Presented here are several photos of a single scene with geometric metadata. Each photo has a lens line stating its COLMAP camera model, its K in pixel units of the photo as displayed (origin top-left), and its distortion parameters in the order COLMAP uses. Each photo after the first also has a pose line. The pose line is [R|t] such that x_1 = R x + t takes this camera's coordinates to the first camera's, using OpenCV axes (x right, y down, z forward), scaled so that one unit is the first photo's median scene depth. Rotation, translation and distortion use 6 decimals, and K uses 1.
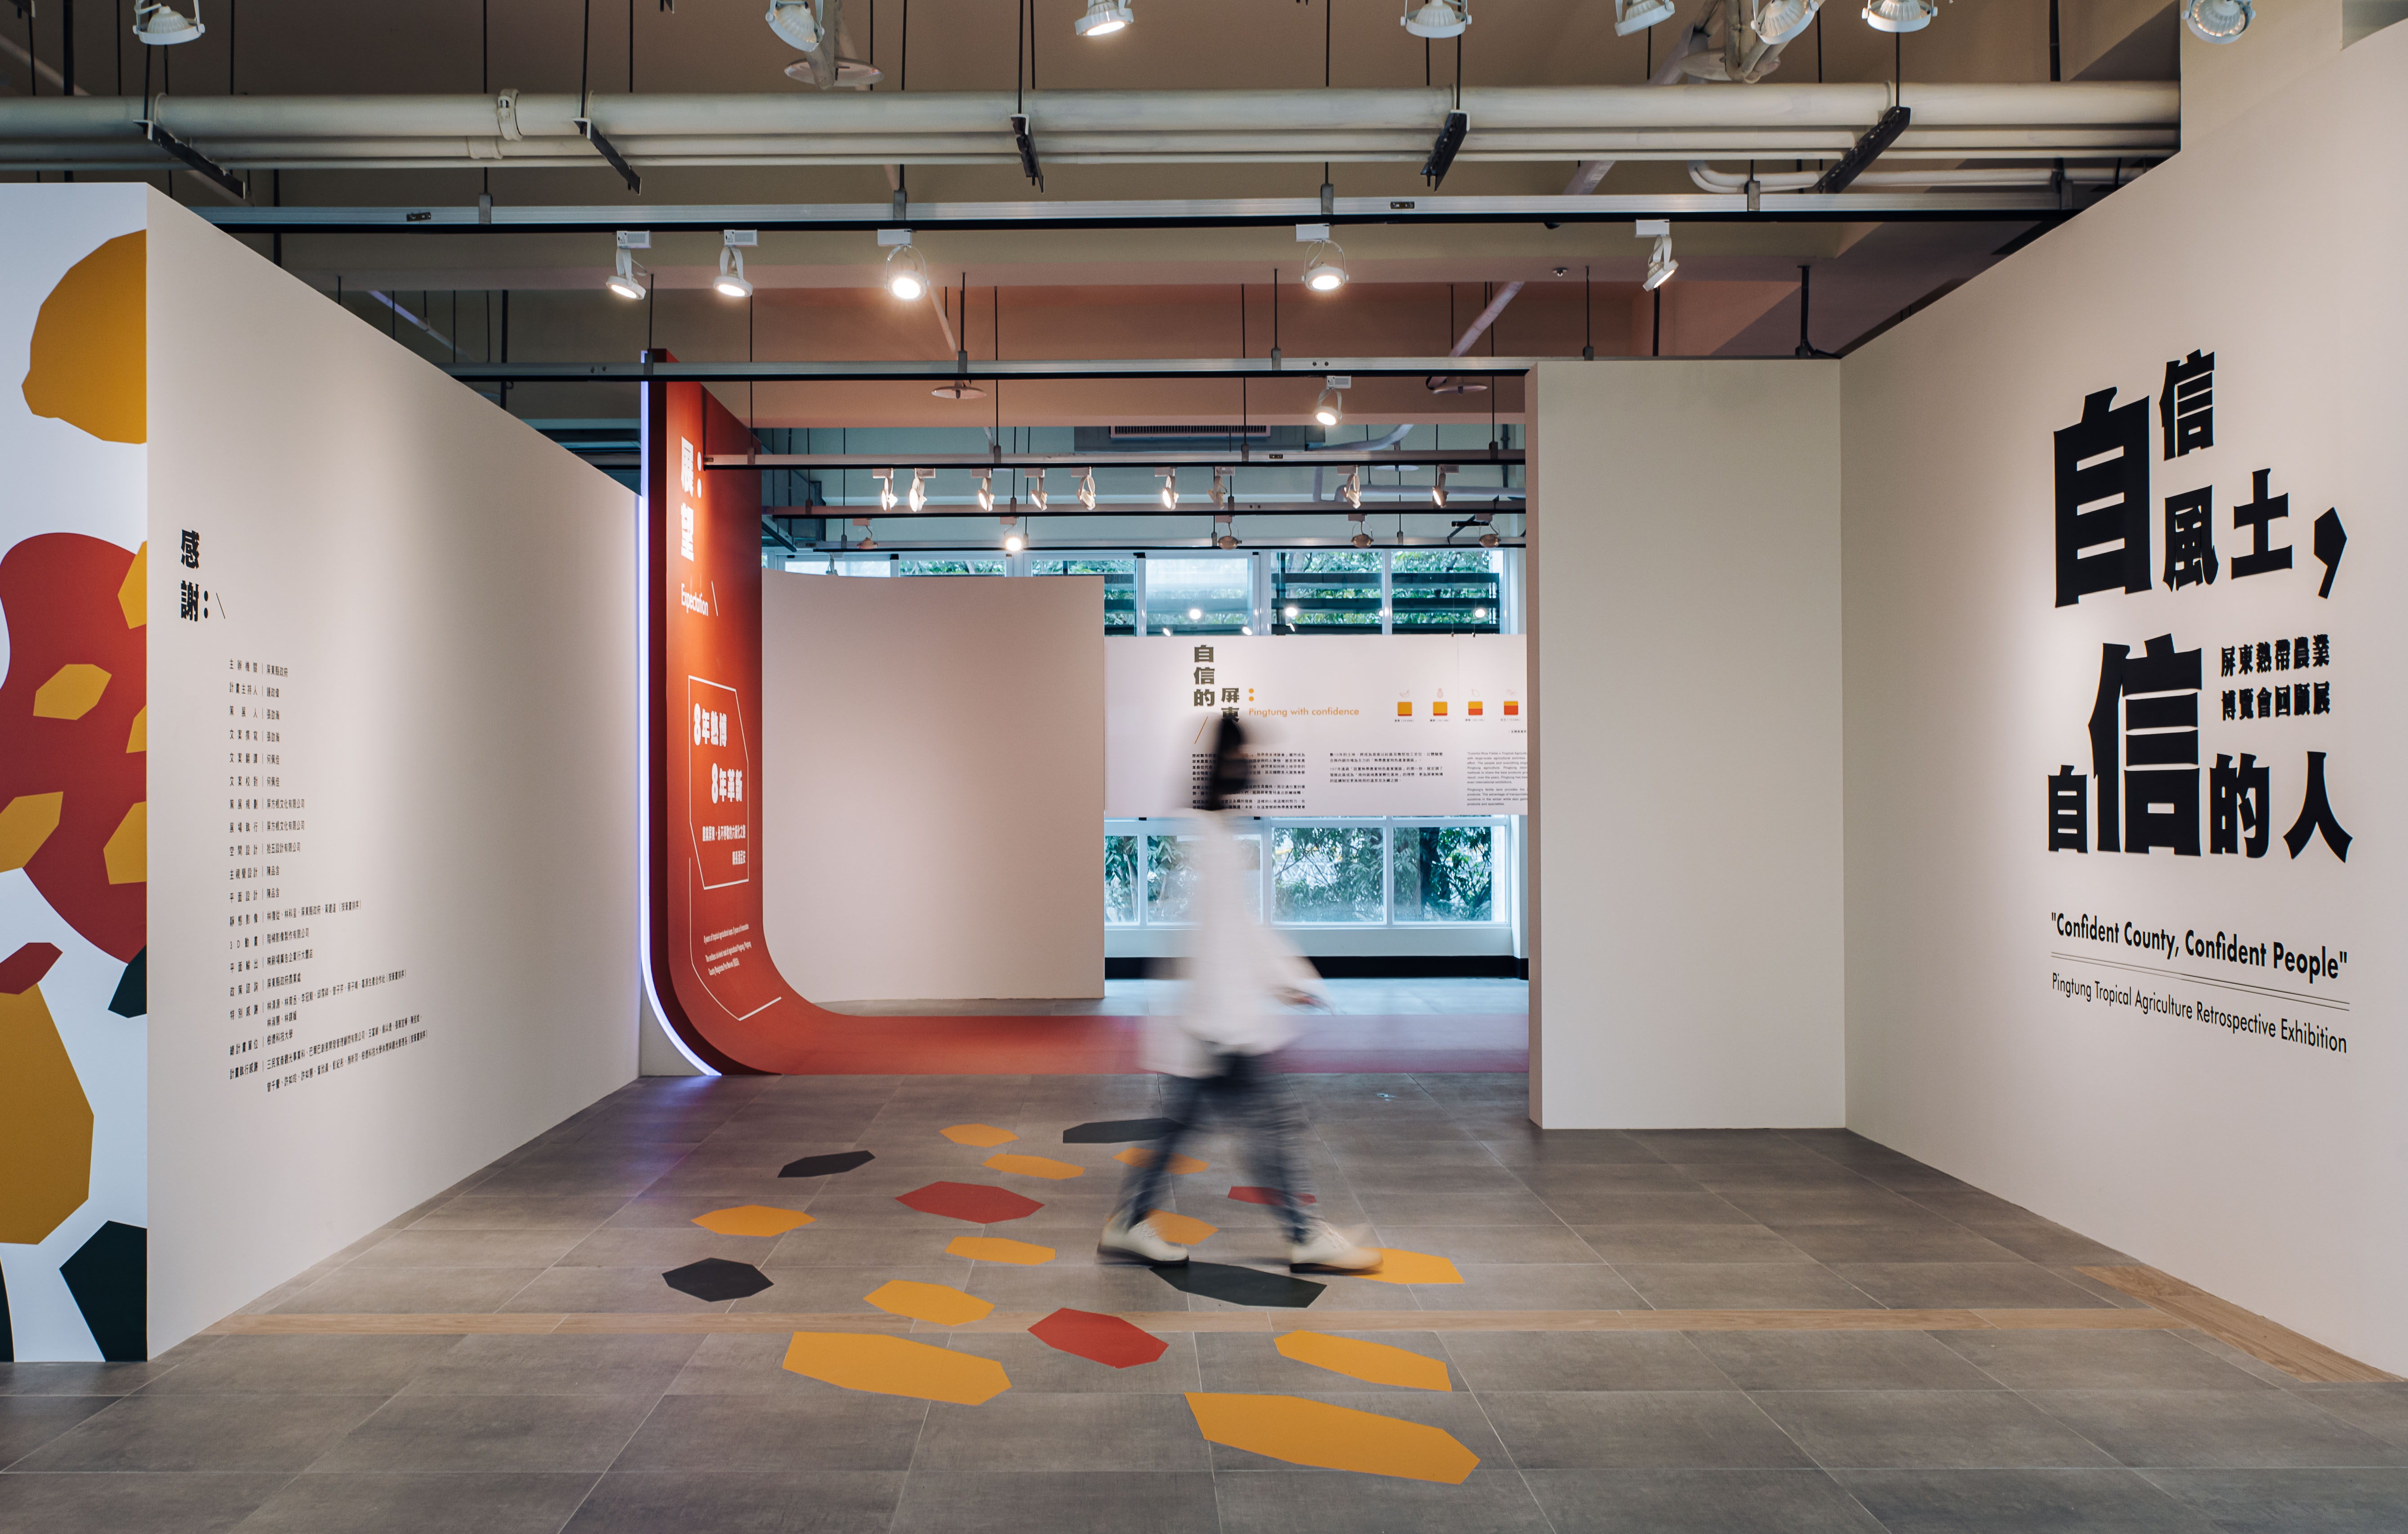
lens RADIAL K [[2342.2, 0, 1204.0], [0, 2342.2, 767.0], [0, 0, 1]] dist [0.005417, -0.008505]
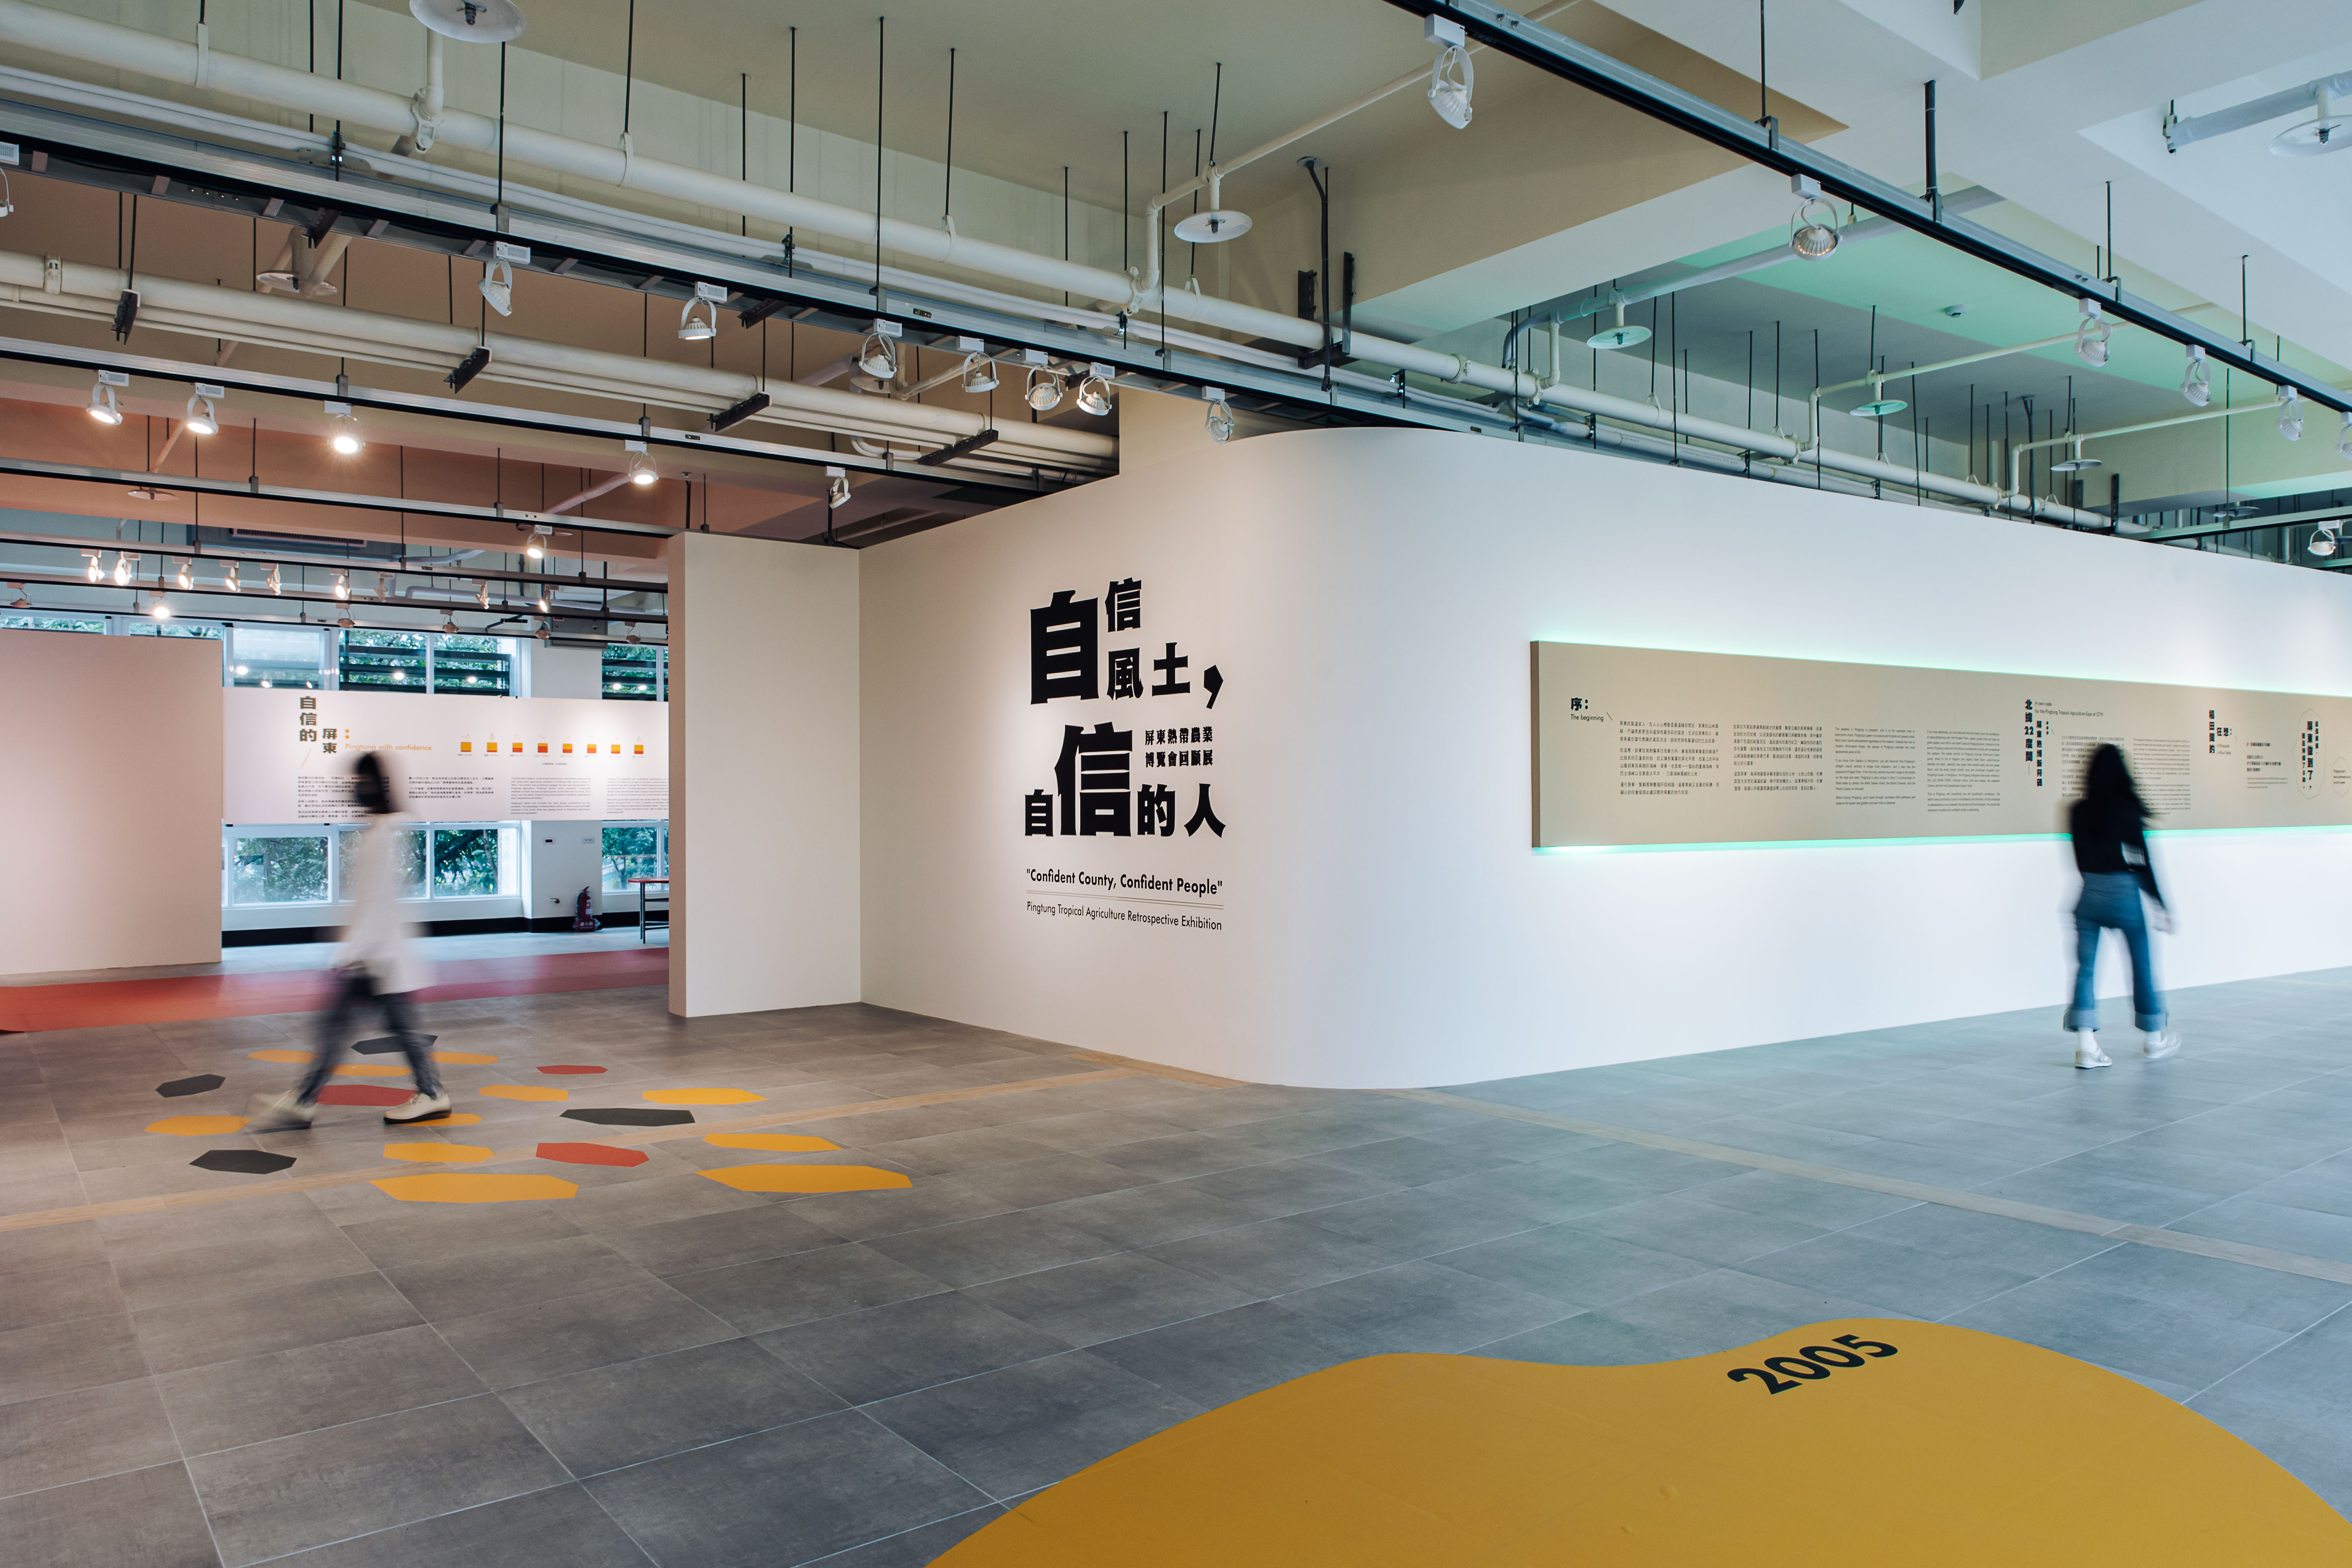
lens RADIAL K [[1584.2, 0, 1176.0], [0, 1584.2, 784.0], [0, 0, 1]] dist [0.000998, -0.000506]
pose [[0.785136, 0.008204, 0.619269, -0.332564], [-0.005977, 0.999966, -0.005669, 0.001530], [-0.619295, 0.000749, 0.785158, -0.056917]]
